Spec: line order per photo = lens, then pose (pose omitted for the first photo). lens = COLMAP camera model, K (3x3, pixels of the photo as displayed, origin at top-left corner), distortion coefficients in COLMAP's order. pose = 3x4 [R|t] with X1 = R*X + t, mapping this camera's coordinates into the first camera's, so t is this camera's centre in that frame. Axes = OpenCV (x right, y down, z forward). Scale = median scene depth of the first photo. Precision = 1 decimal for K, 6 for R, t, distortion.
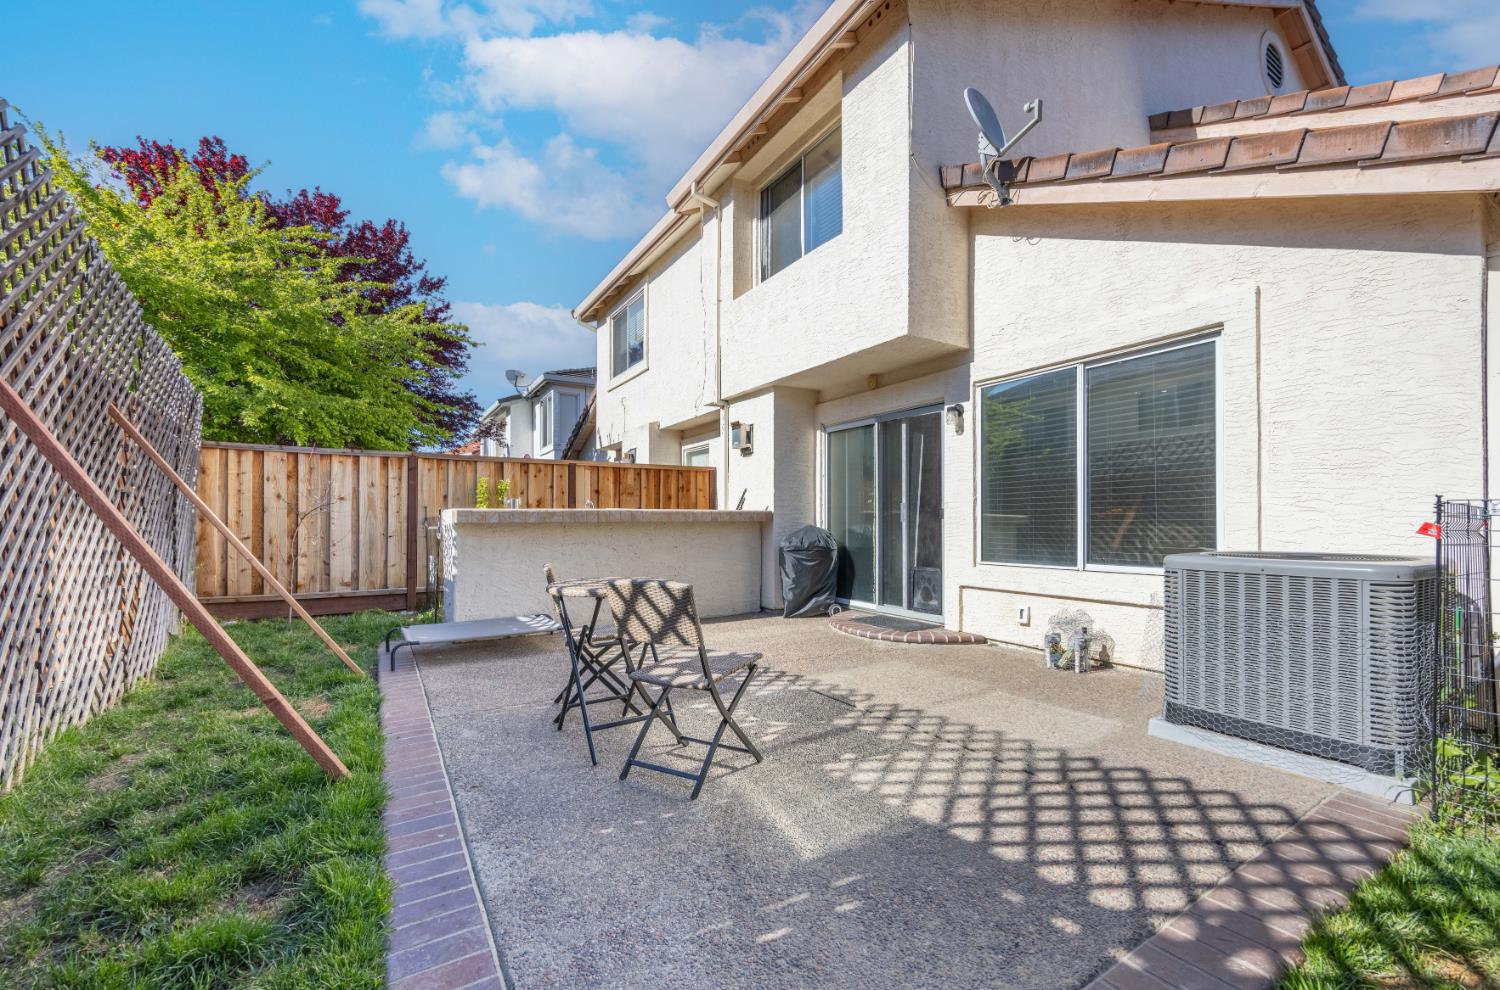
lens RADIAL K [[587.0, 0, 753.0], [0, 587.0, 517.3], [0, 0, 1]] dist [-0.000445, 0.000002]
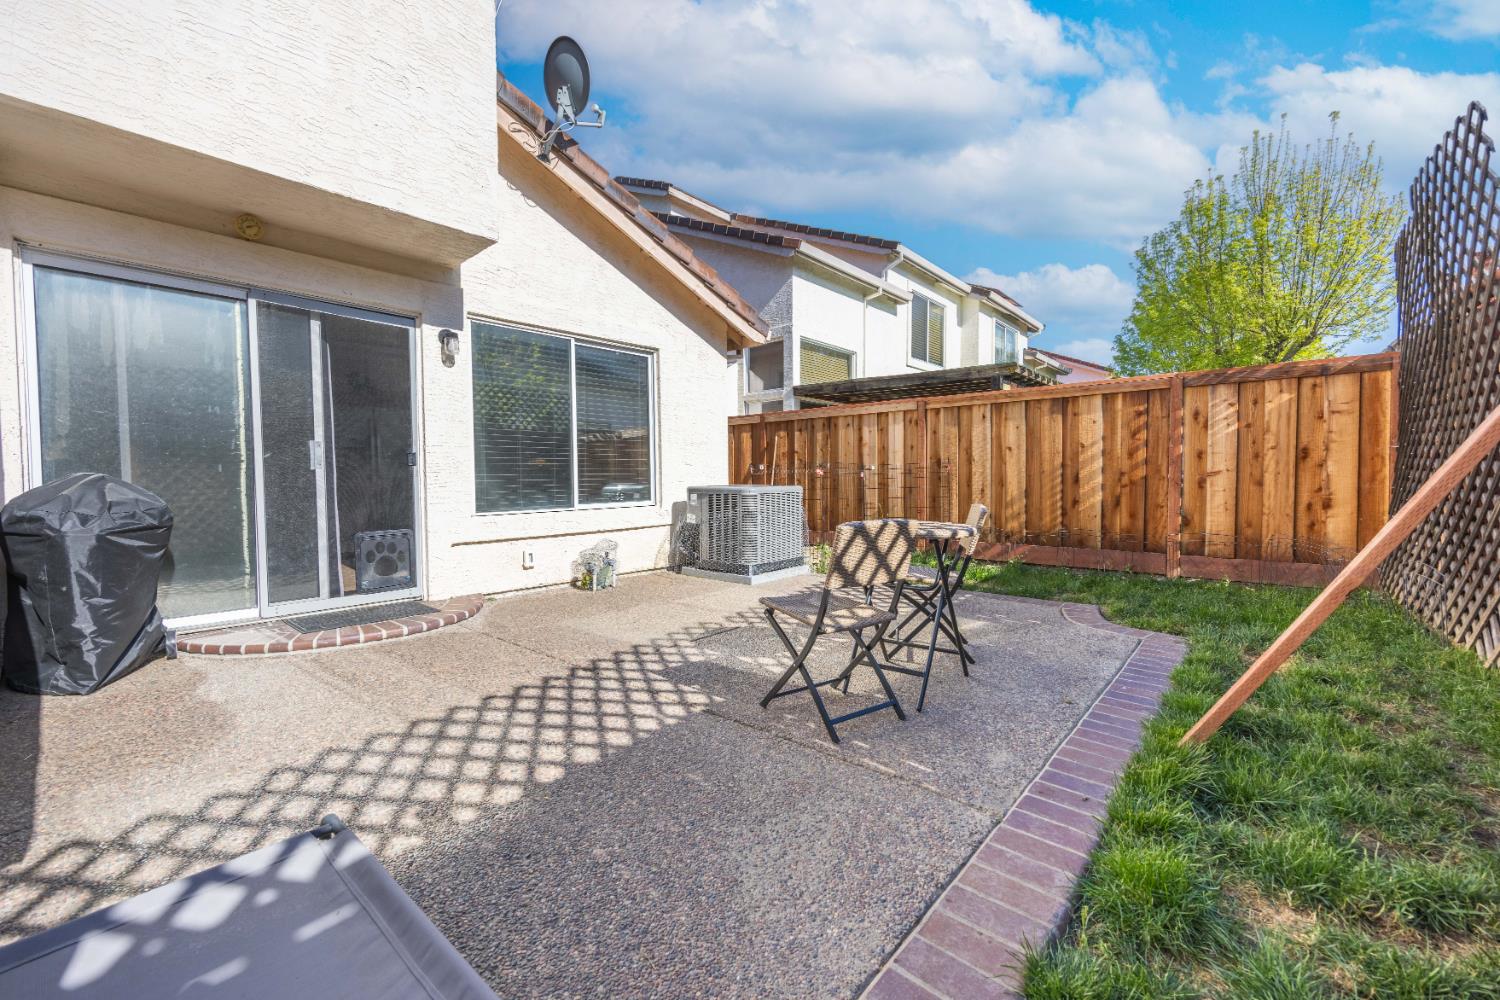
lens RADIAL K [[596.1, 0, 746.6], [0, 596.1, 497.4], [0, 0, 1]] dist [-0.001858, -0.000161]
pose [[-0.273161, -0.028291, 0.961552, -0.691097], [0.002992, 0.999538, 0.030259, 0.027076], [-0.961964, 0.011142, -0.272950, 0.953319]]
